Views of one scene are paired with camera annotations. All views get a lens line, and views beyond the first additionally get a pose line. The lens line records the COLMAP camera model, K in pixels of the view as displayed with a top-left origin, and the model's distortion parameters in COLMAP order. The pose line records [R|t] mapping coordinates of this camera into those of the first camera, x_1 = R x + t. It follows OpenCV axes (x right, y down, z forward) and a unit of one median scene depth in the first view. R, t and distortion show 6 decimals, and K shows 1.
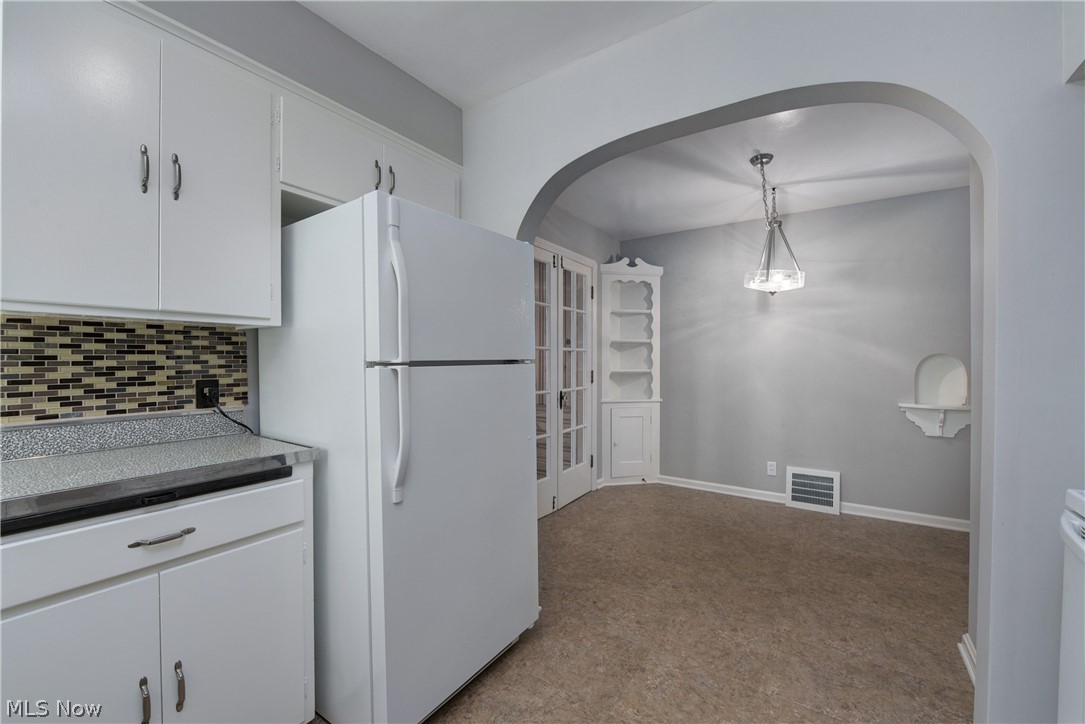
lens RADIAL K [[442.4, 0, 542.5], [0, 442.4, 362.0], [0, 0, 1]] dist [-0.011094, -0.000299]
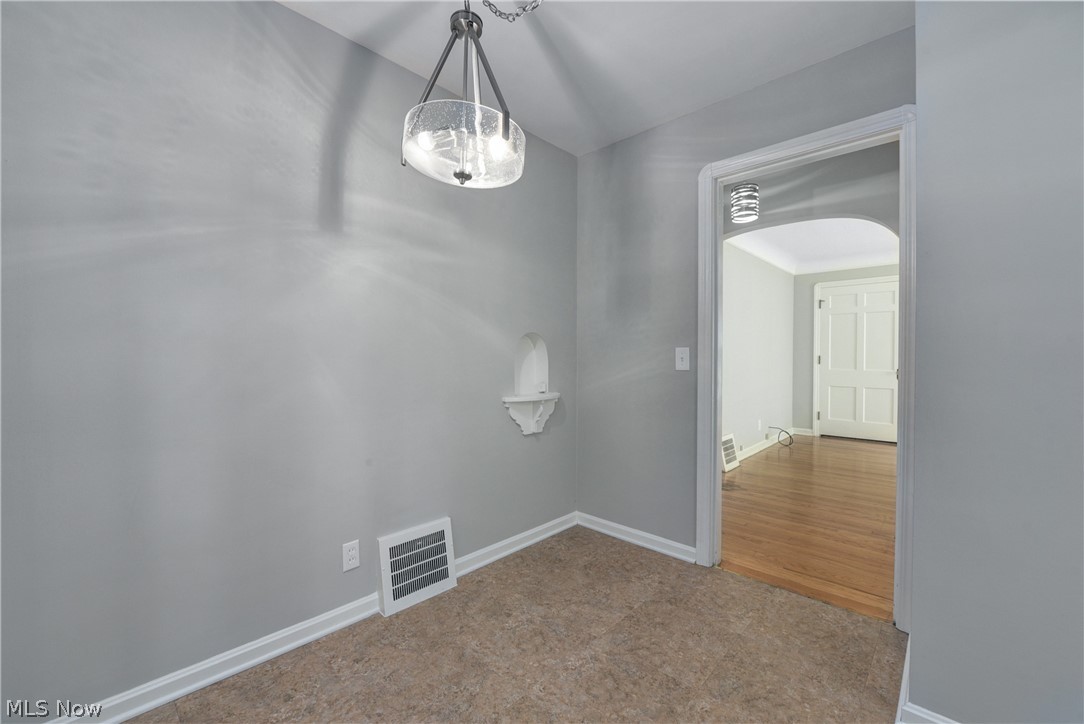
lens RADIAL K [[442.0, 0, 542.0], [0, 442.0, 362.0], [0, 0, 1]] dist [-0.011094, -0.000299]
pose [[0.180497, -0.014384, 0.983470, 0.085722], [0.005267, 0.999893, 0.013657, 0.023018], [-0.983561, 0.002715, 0.180553, 0.759130]]
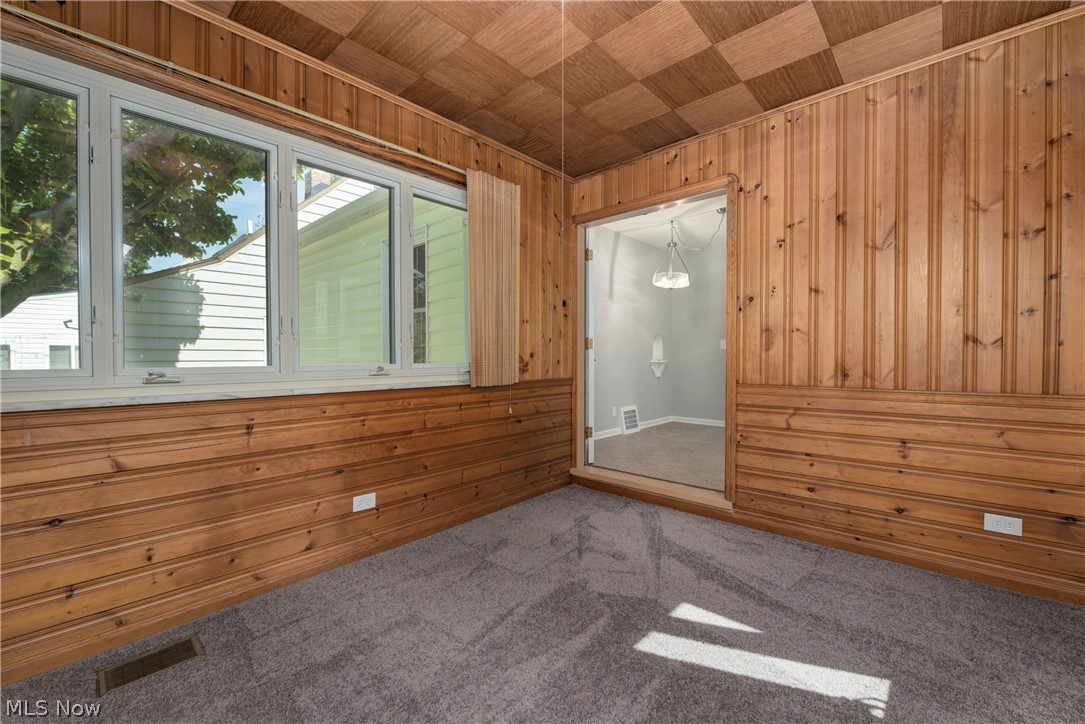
lens RADIAL K [[442.4, 0, 542.5], [0, 442.4, 362.0], [0, 0, 1]] dist [-0.011094, -0.000299]
pose [[0.163182, -0.016337, 0.986461, -0.975529], [0.002816, 0.999867, 0.016093, 0.064862], [-0.986592, 0.000152, 0.163207, 1.077357]]
